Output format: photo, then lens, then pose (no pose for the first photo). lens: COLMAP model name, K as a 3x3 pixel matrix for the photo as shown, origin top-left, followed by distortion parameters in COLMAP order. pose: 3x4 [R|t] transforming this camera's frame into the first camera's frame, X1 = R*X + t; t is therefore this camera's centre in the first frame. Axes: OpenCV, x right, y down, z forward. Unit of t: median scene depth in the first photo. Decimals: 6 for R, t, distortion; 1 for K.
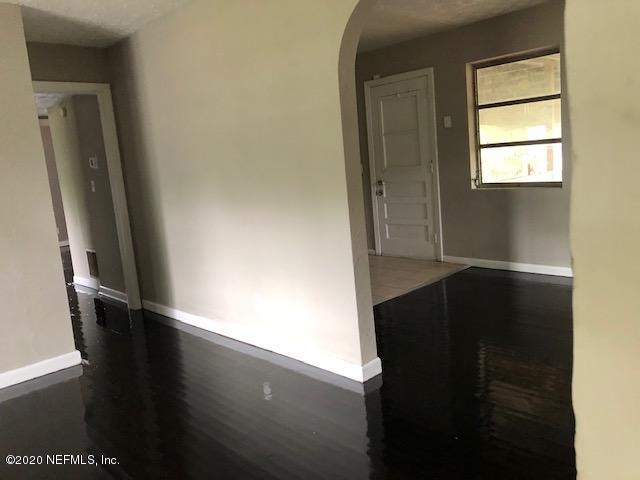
lens RADIAL K [[519.7, 0, 319.2], [0, 519.7, 228.7], [0, 0, 1]] dist [-0.007713, -0.004140]
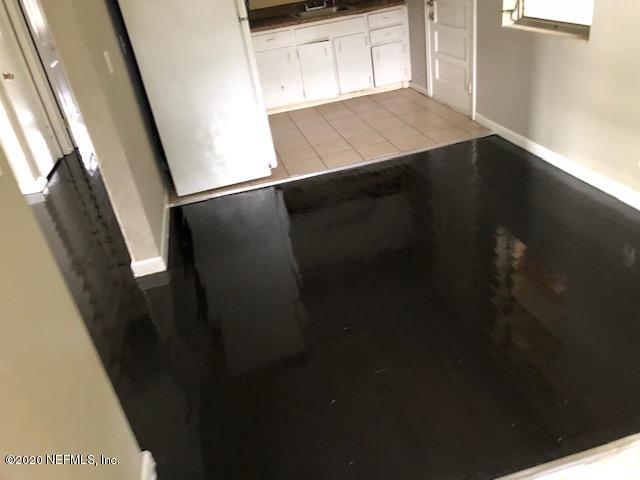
lens RADIAL K [[519.7, 0, 319.2], [0, 519.7, 228.7], [0, 0, 1]] dist [-0.007713, -0.004140]
pose [[0.865902, 0.208333, -0.454764, 0.422212], [-0.005520, 0.913066, 0.407775, -0.102690], [0.500182, -0.350583, 0.791776, 0.215850]]
